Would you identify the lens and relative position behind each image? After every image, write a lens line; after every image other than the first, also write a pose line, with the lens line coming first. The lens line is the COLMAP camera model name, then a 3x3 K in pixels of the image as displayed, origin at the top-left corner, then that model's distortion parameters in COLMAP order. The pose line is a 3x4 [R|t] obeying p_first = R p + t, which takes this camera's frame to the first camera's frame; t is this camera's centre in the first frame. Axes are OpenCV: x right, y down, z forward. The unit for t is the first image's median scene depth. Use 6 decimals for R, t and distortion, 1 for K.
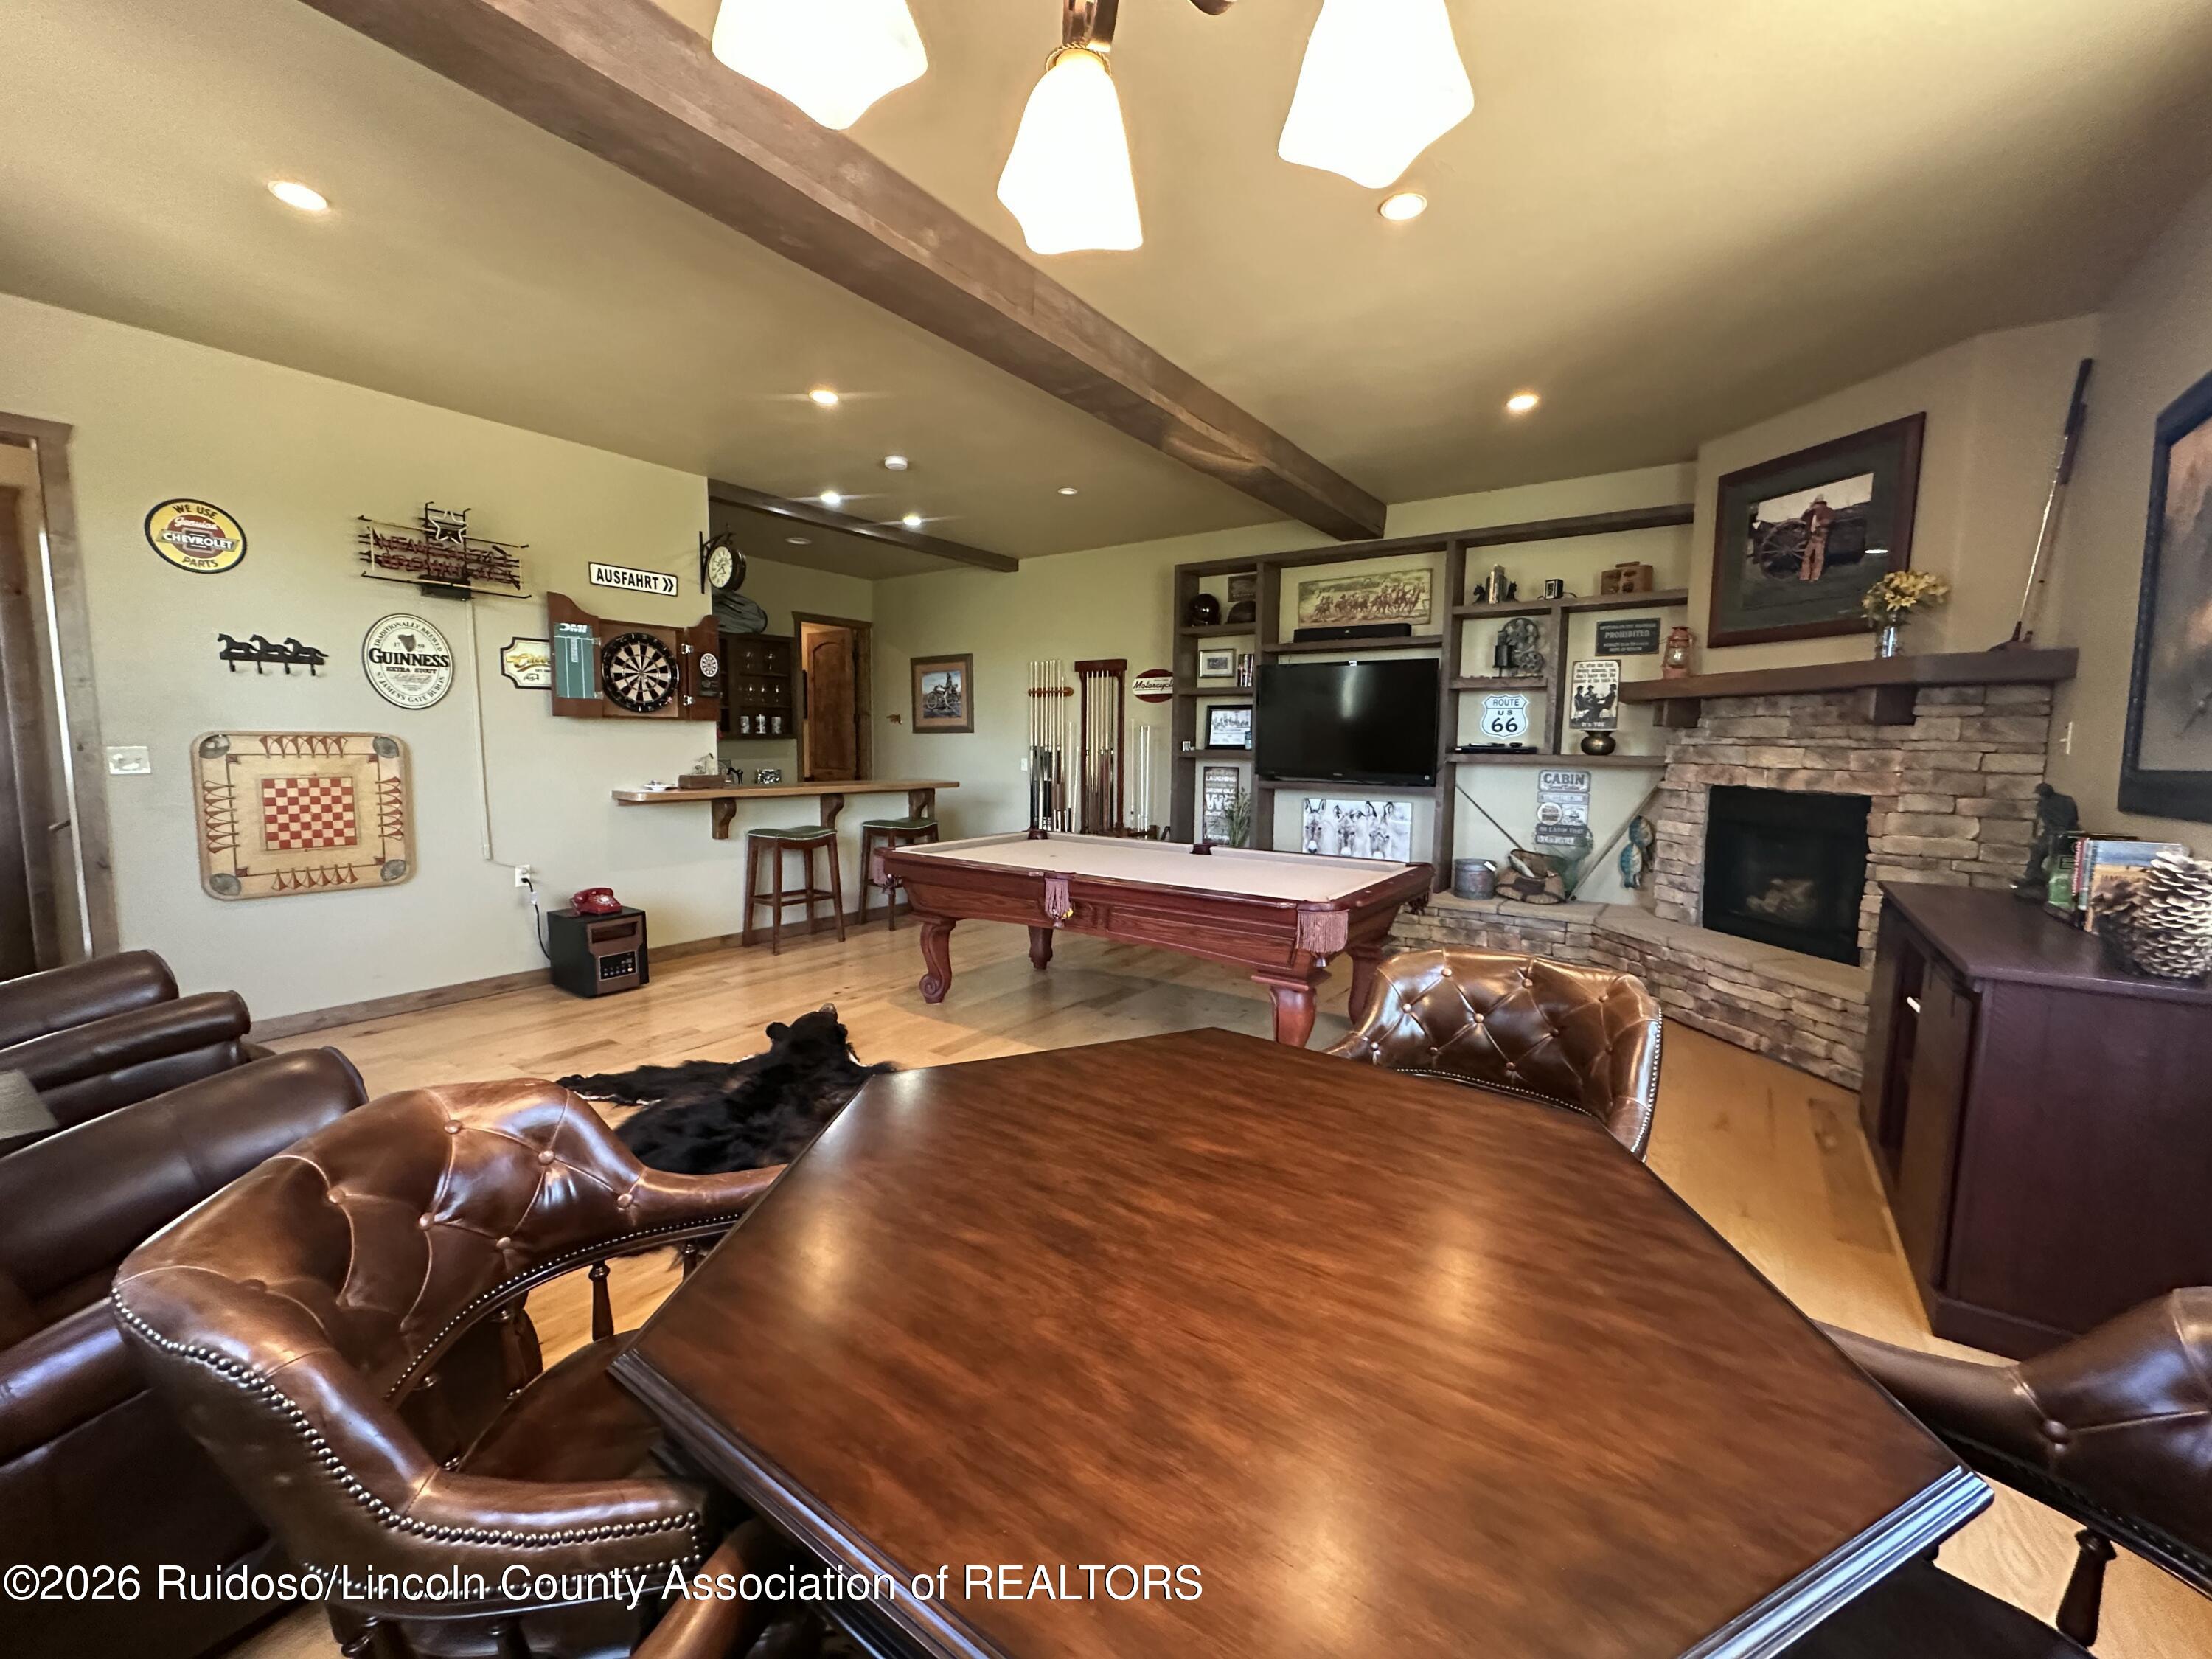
lens RADIAL K [[881.9, 0, 1103.7], [0, 881.9, 829.0], [0, 0, 1]] dist [-0.001639, 0.000515]
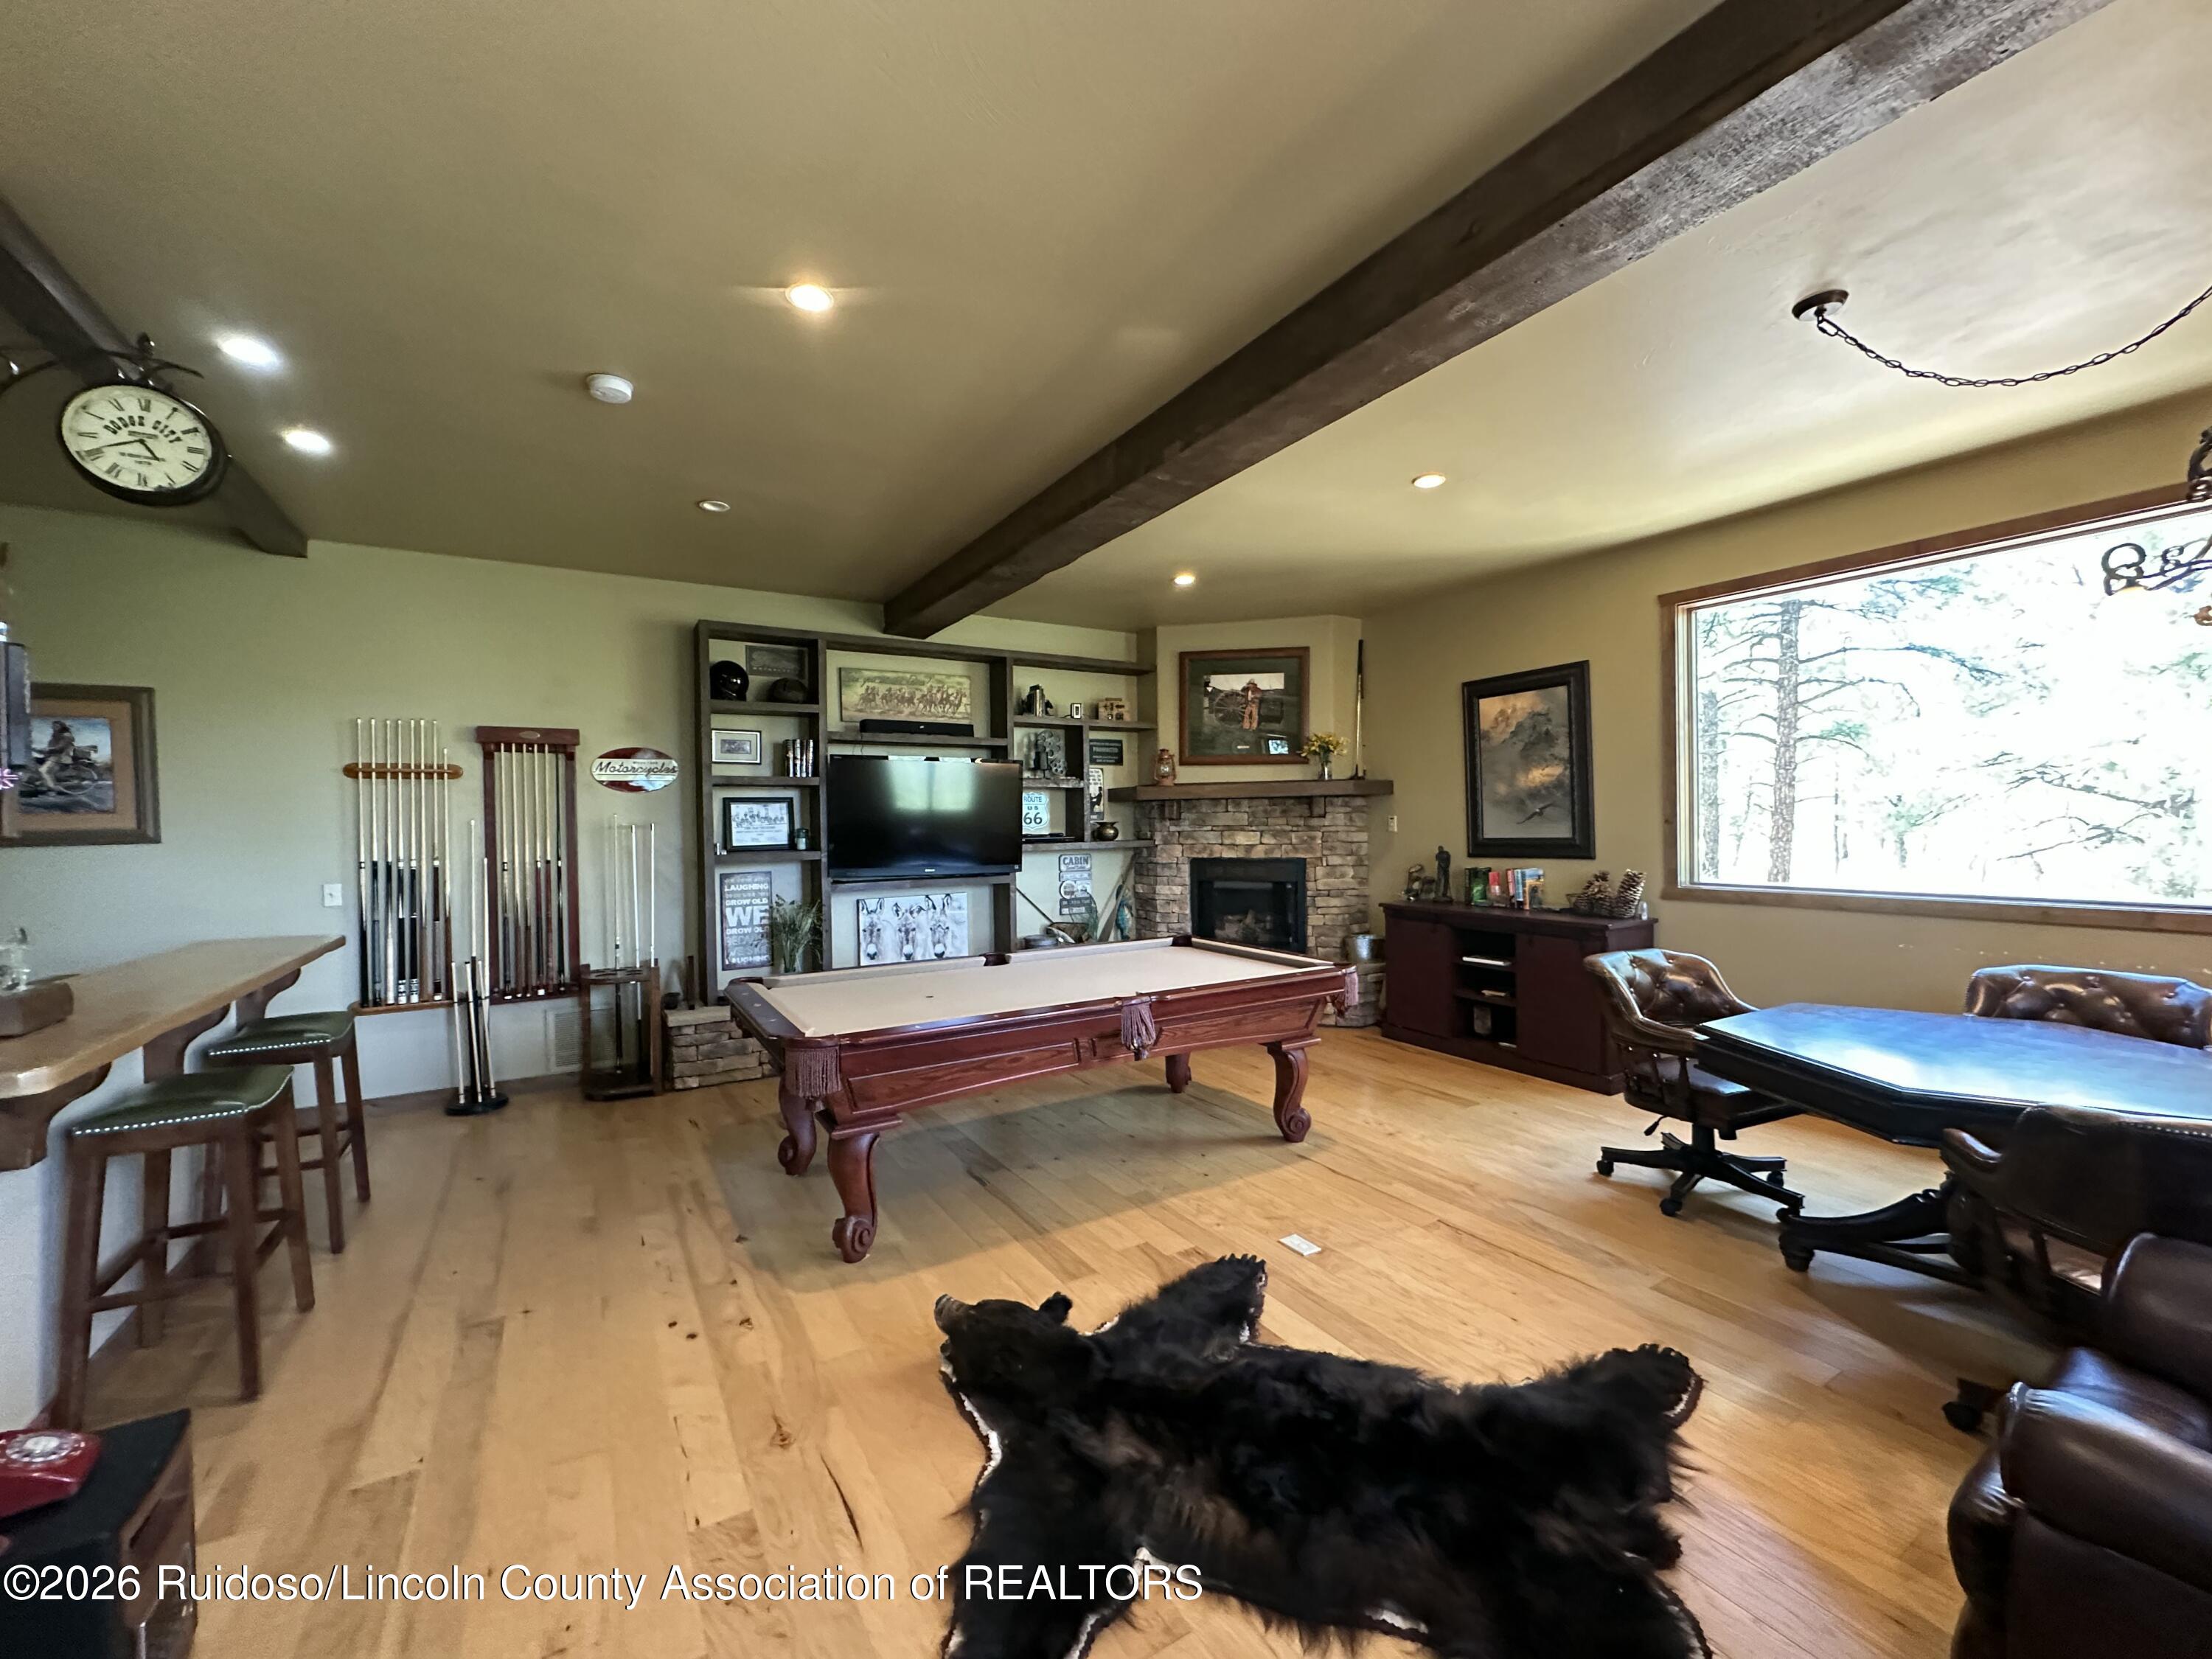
lens RADIAL K [[885.4, 0, 1102.2], [0, 885.4, 823.7], [0, 0, 1]] dist [-0.000875, 0.001071]
pose [[0.397347, -0.019157, 0.917469, -0.644650], [0.110852, 0.993463, -0.027265, -0.074656], [-0.910949, 0.112537, 0.396873, 0.490907]]
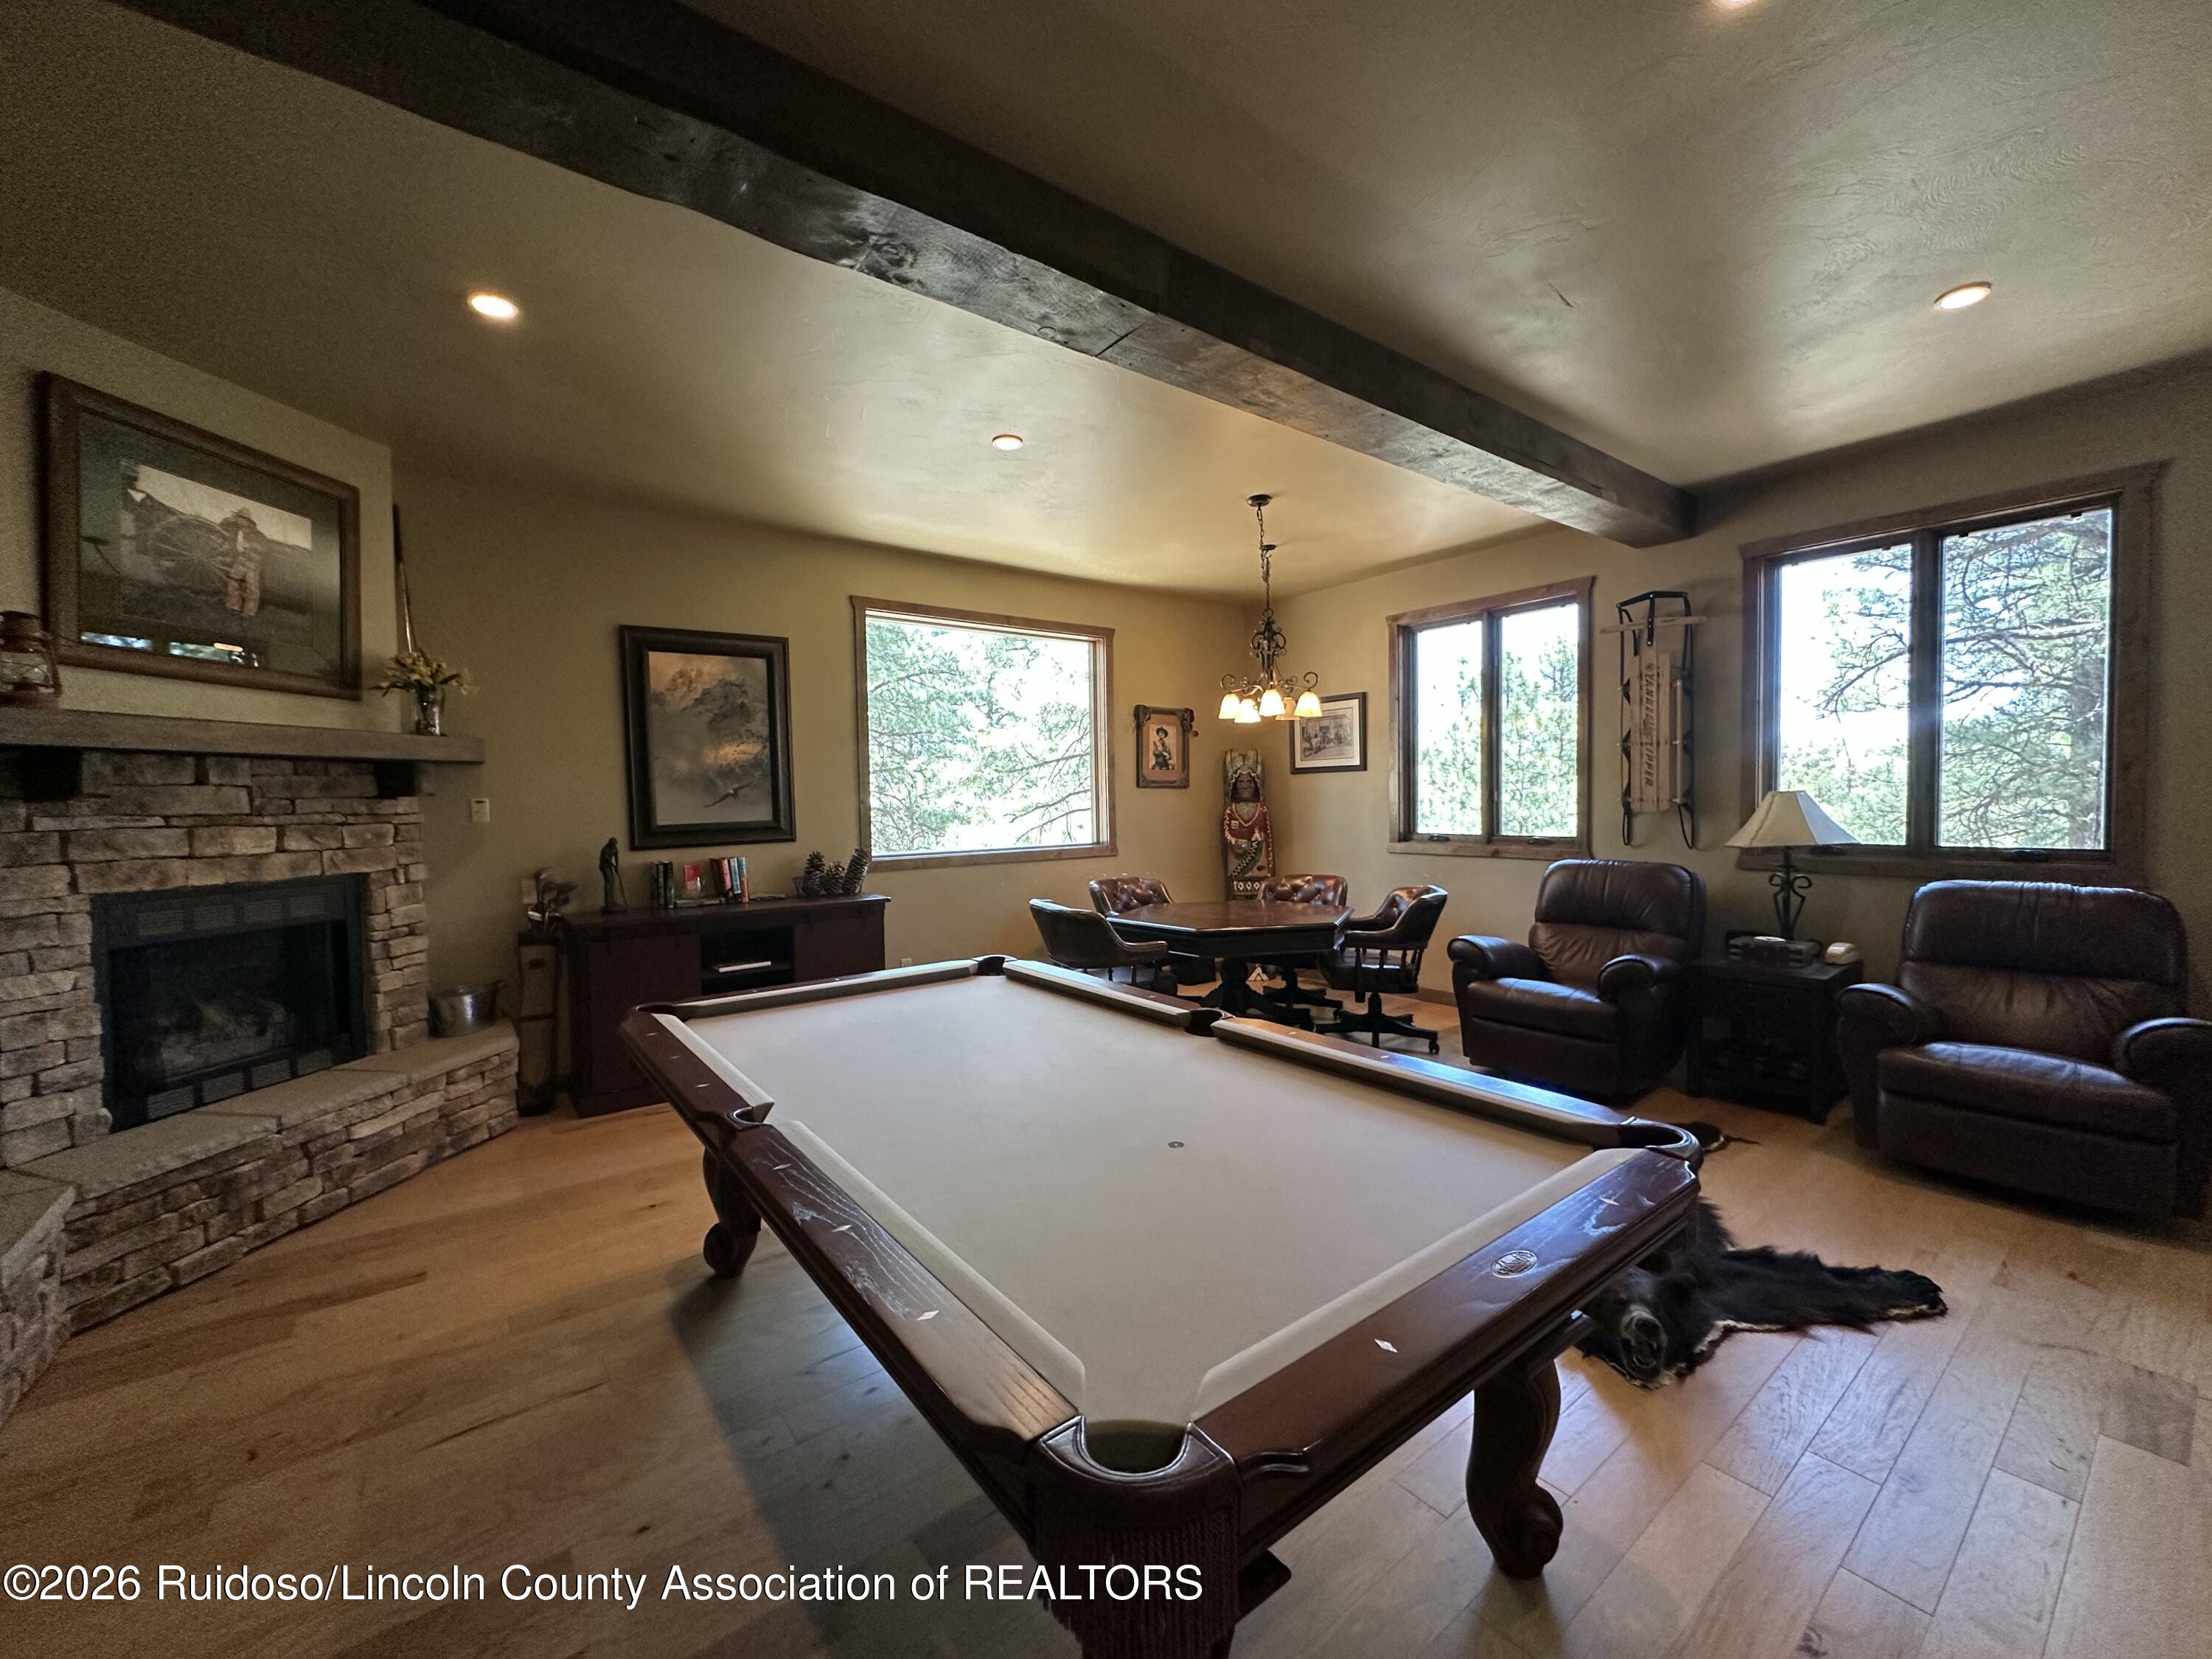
lens RADIAL K [[881.9, 0, 1103.7], [0, 881.9, 829.0], [0, 0, 1]] dist [-0.001639, 0.000515]
pose [[-0.954546, -0.005027, 0.298021, -0.124568], [0.037051, 0.990102, 0.135373, -0.135143], [-0.295752, 0.140261, -0.944911, 1.218114]]
